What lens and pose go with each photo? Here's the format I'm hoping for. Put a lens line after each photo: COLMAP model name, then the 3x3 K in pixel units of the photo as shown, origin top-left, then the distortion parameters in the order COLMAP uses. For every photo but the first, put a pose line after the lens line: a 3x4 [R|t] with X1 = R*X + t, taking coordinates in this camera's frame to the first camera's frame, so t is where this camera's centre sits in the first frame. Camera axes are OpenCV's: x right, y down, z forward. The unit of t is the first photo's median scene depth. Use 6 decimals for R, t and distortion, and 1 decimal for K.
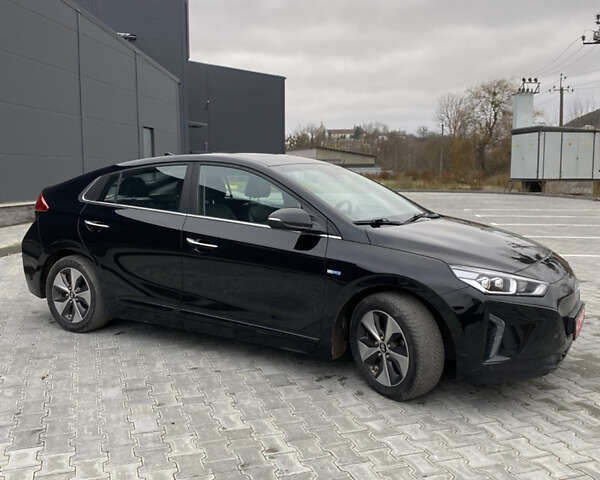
lens RADIAL K [[603.6, 0, 298.6], [0, 603.6, 237.5], [0, 0, 1]] dist [0.018797, 0.000000]
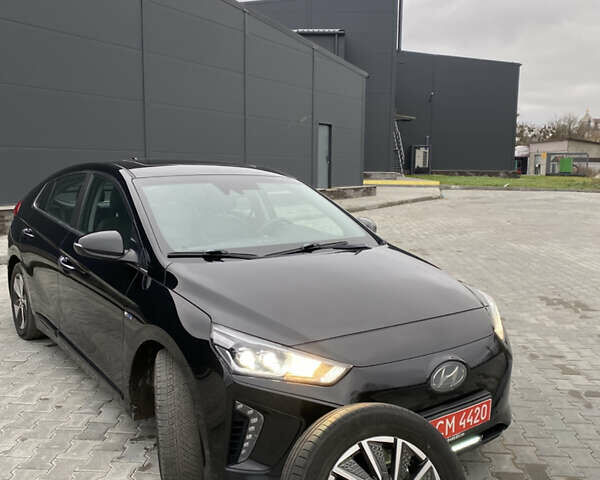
lens RADIAL K [[603.6, 0, 297.2], [0, 603.6, 248.8], [0, 0, 1]] dist [0.018797, 0.000000]
pose [[0.919944, 0.062552, -0.387027, 0.439062], [-0.051155, 0.997902, 0.039689, -0.057315], [0.388698, -0.016713, 0.921214, 0.253464]]
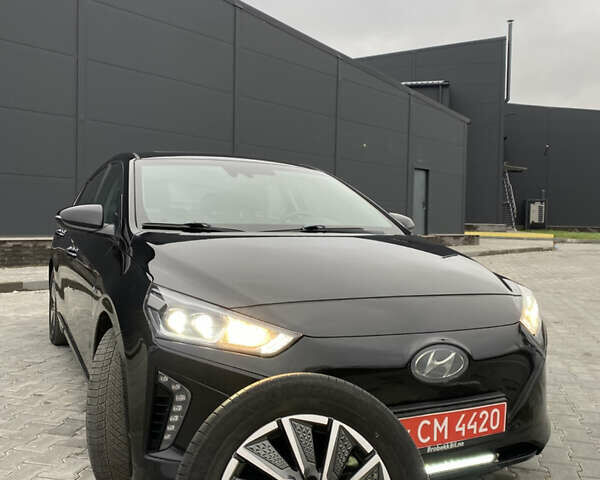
lens RADIAL K [[603.6, 0, 295.7], [0, 603.6, 240.2], [0, 0, 1]] dist [0.018797, 0.000000]
pose [[0.831787, 0.031634, -0.554193, 0.505760], [-0.077063, 0.995288, -0.058852, 0.016876], [0.549720, 0.091660, 0.830305, 0.390231]]
